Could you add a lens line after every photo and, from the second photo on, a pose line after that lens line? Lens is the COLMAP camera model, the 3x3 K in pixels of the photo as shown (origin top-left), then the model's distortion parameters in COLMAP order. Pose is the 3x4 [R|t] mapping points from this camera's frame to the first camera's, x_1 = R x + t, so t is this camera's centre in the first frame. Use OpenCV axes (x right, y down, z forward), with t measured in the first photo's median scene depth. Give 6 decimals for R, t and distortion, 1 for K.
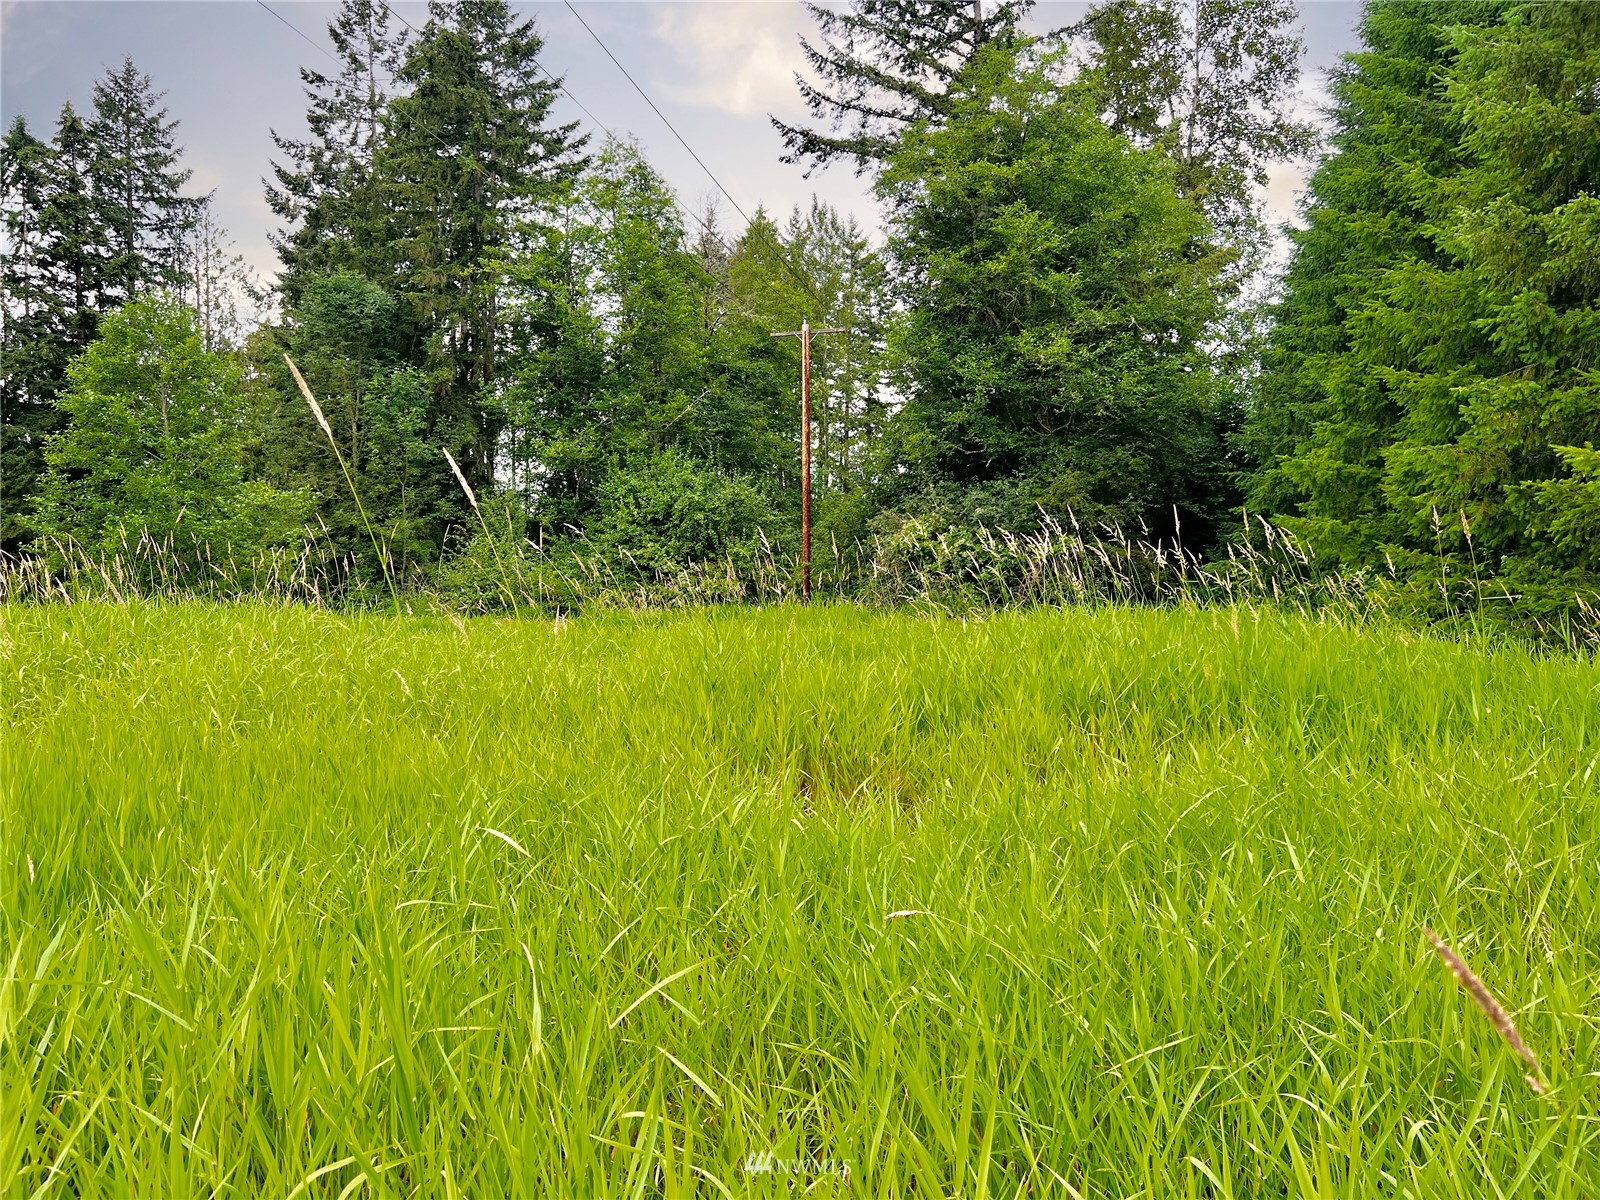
lens RADIAL K [[1190.2, 0, 800.0], [0, 1190.2, 600.0], [0, 0, 1]] dist [0.046095, -0.063227]
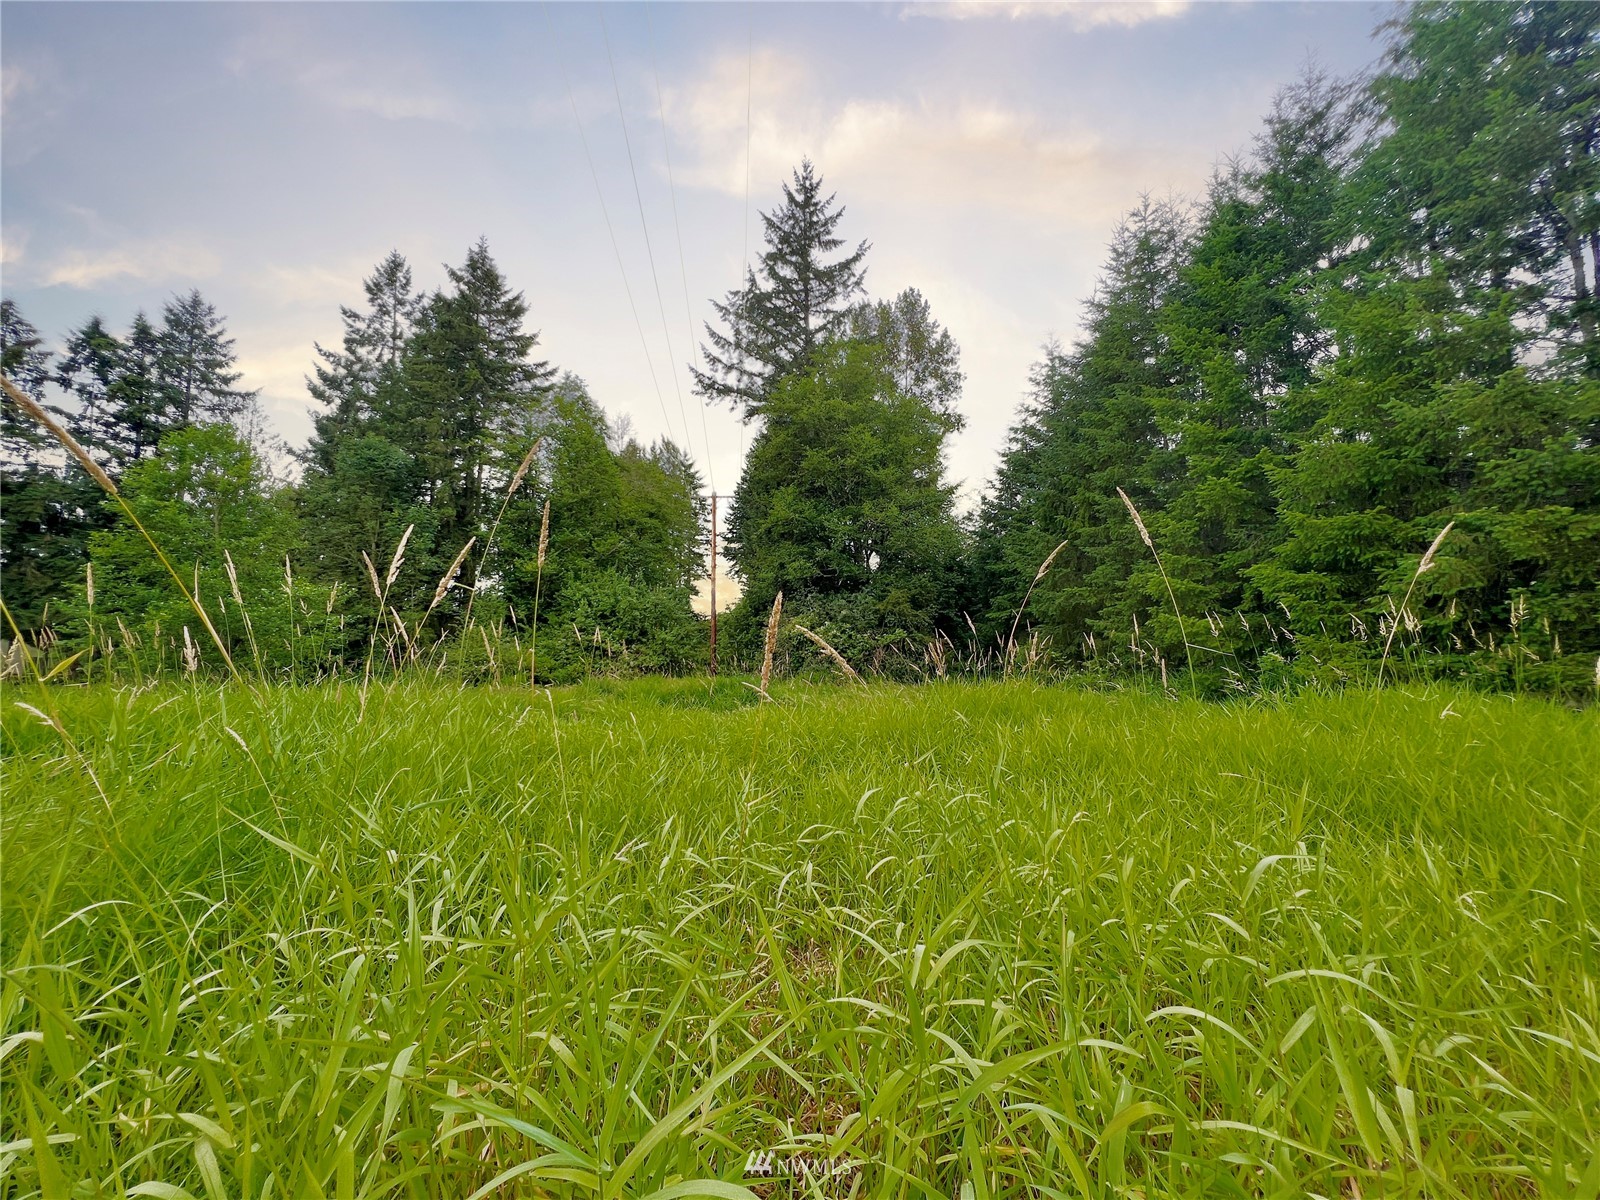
lens RADIAL K [[631.6, 0, 802.3], [0, 631.6, 604.4], [0, 0, 1]] dist [-0.003557, -0.000446]
pose [[0.959750, 0.023557, 0.279865, -0.079270], [0.003370, 0.995439, -0.095345, -0.003804], [-0.280835, 0.092451, 0.955293, 0.134513]]
